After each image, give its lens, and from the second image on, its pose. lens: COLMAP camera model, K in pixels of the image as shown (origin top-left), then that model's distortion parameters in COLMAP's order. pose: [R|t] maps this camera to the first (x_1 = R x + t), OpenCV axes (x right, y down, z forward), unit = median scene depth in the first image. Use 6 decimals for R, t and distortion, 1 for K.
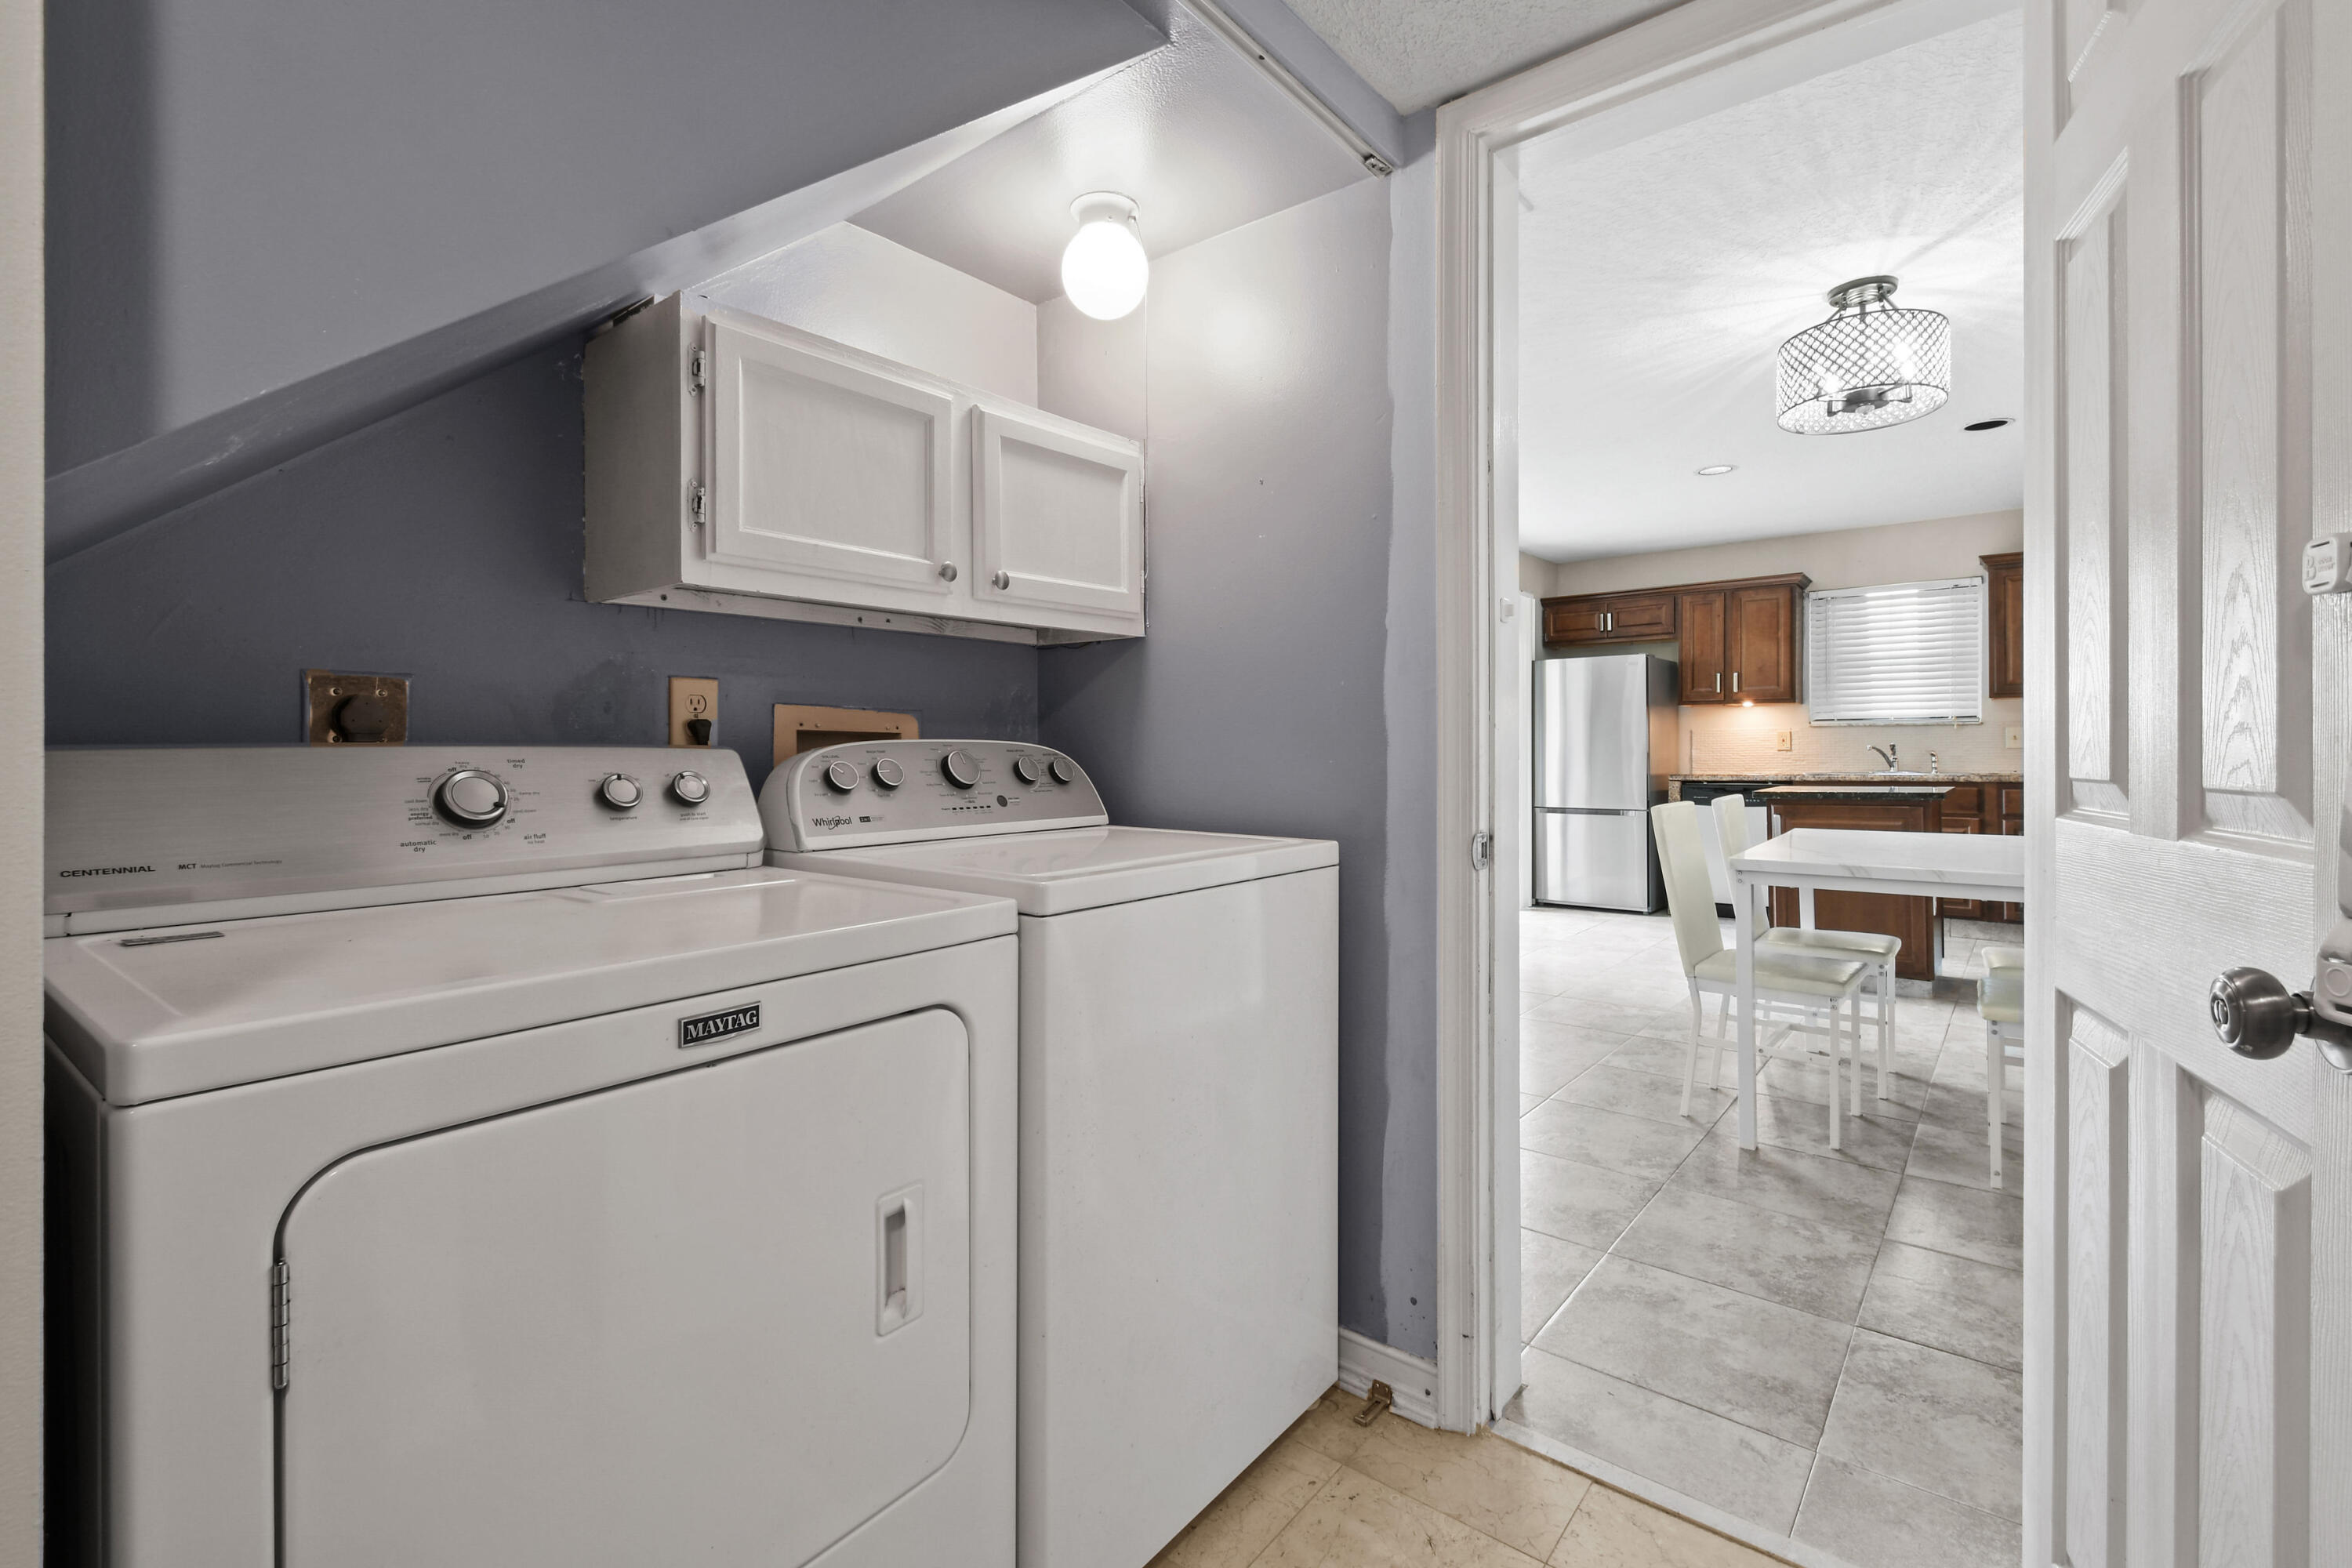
lens RADIAL K [[1020.9, 0, 1200.0], [0, 1020.9, 751.1], [0, 0, 1]] dist [0.008460, 0.000123]
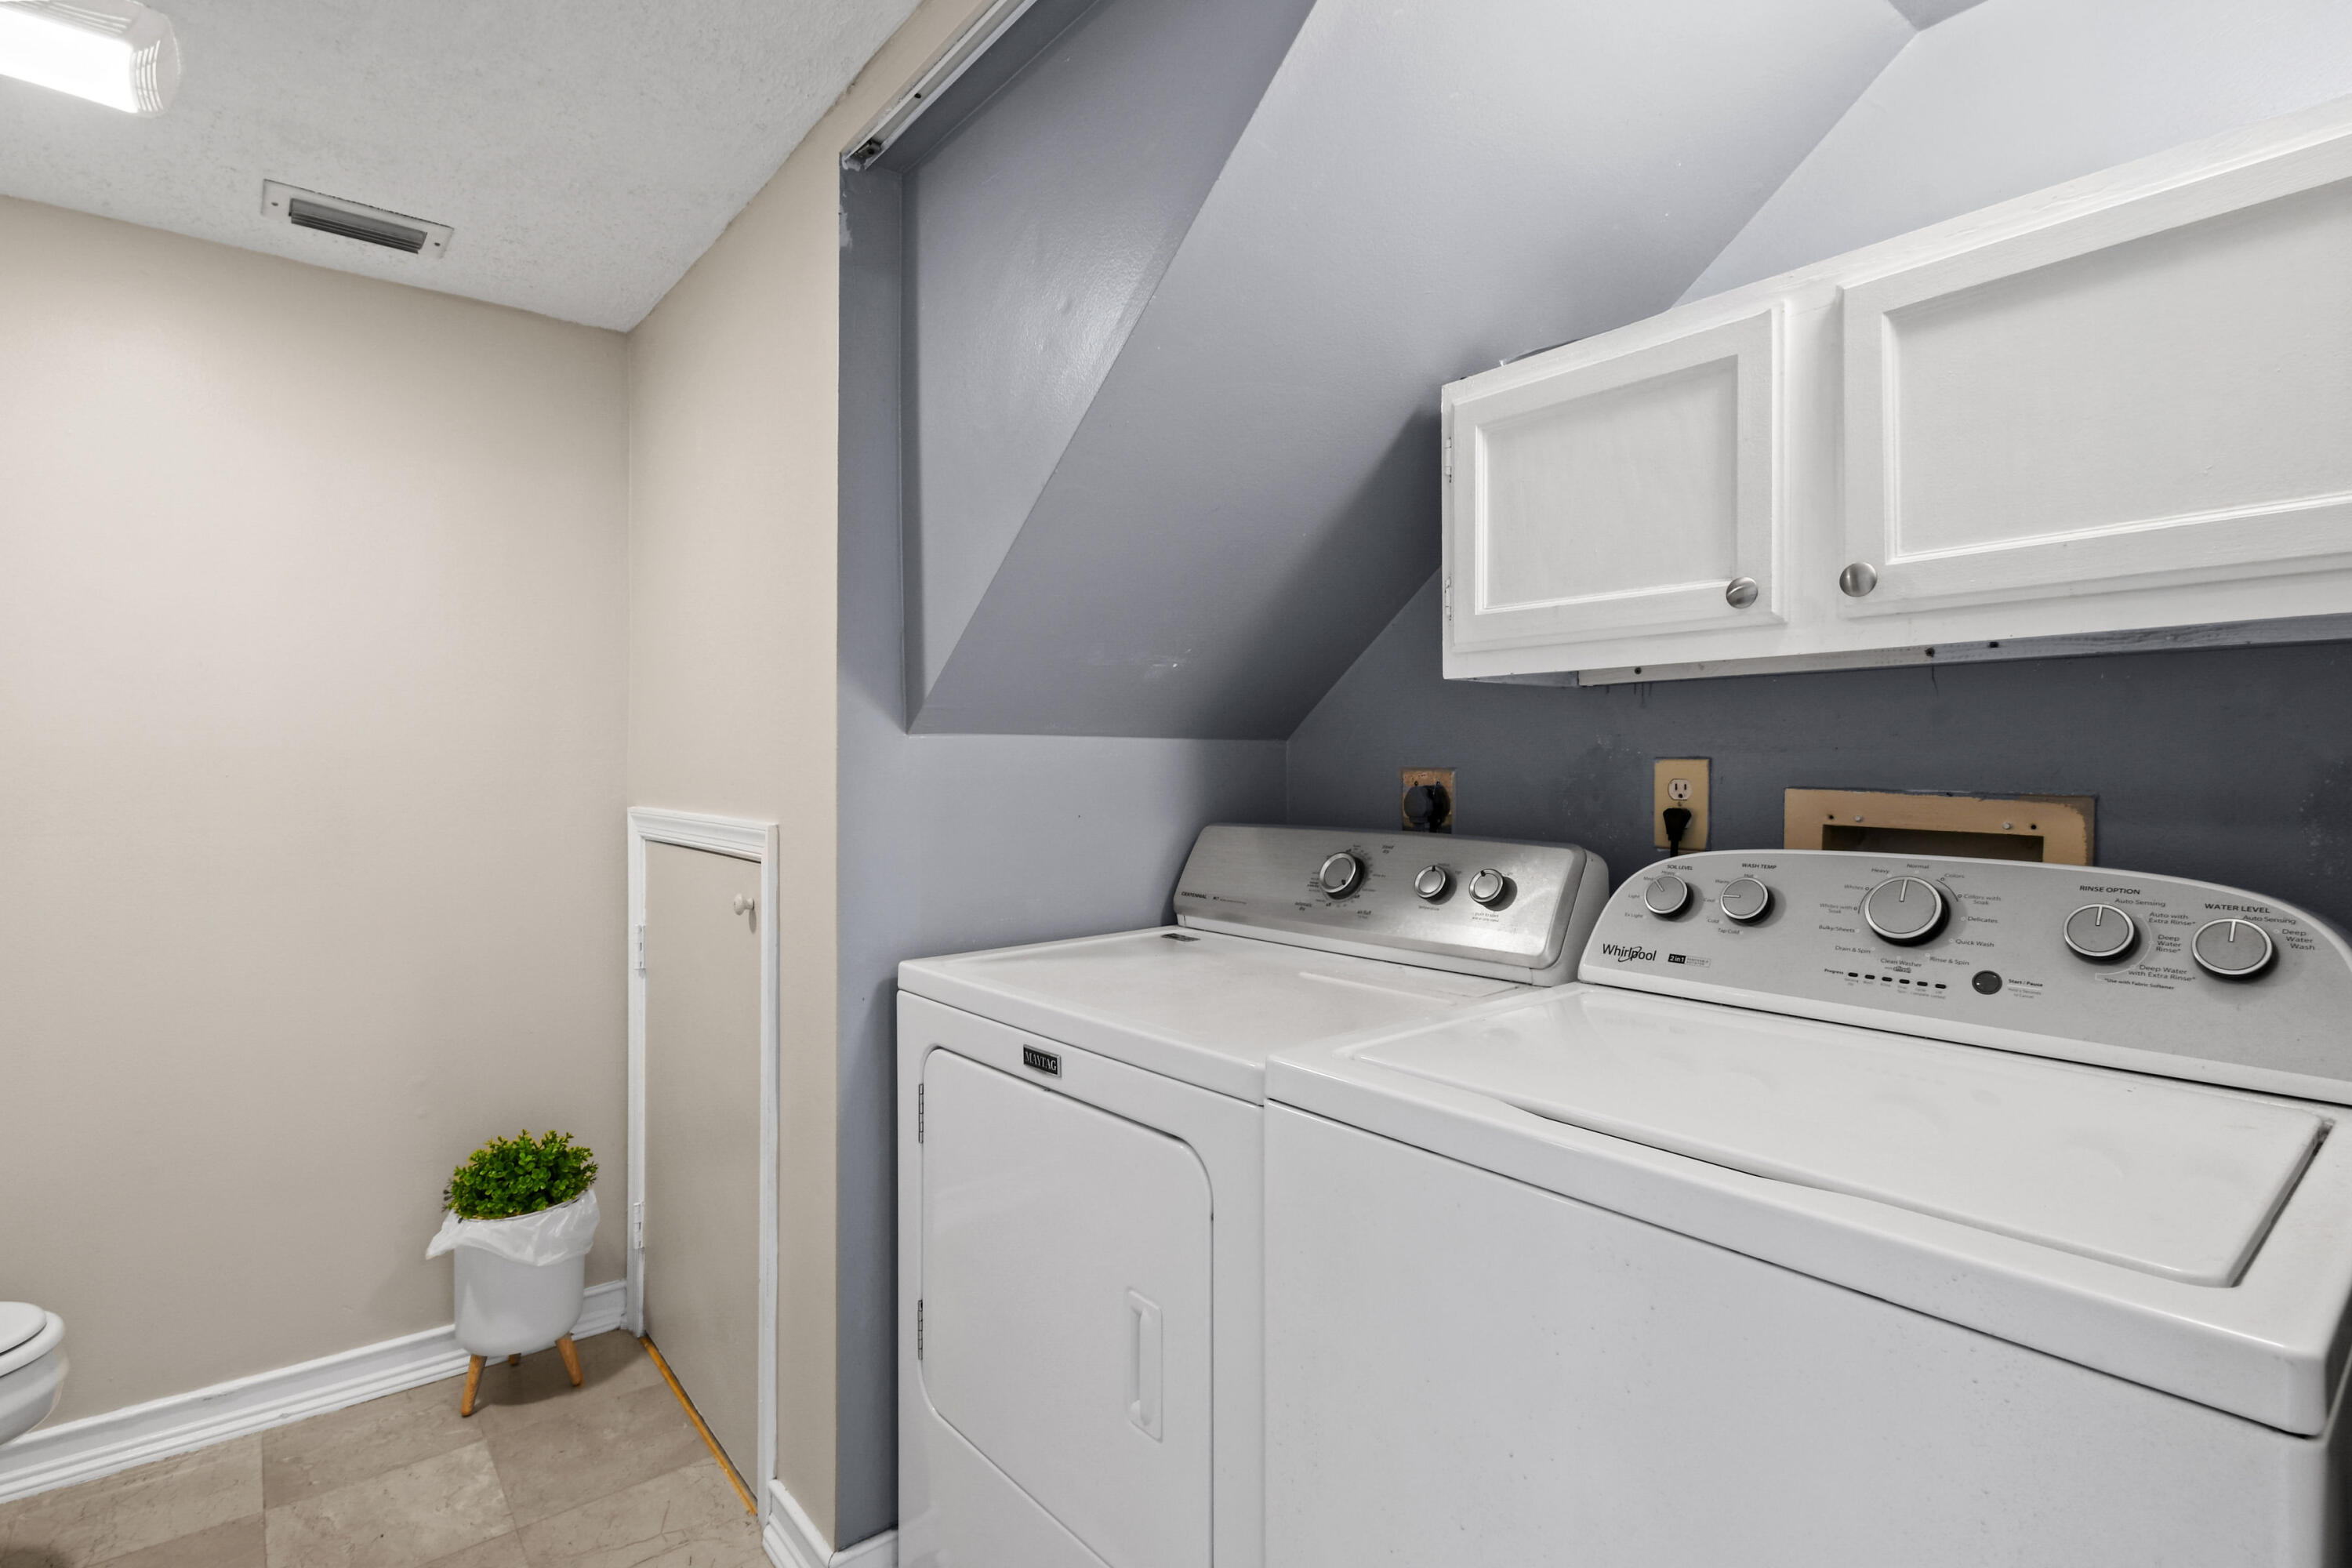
lens RADIAL K [[1135.2, 0, 1184.6], [0, 1135.2, 753.6], [0, 0, 1]] dist [0.000866, -0.001139]
pose [[-0.208600, -0.006785, -0.977977, 0.505821], [-0.007116, 0.999960, -0.005420, -0.067996], [0.977975, 0.005829, -0.208640, 0.797420]]
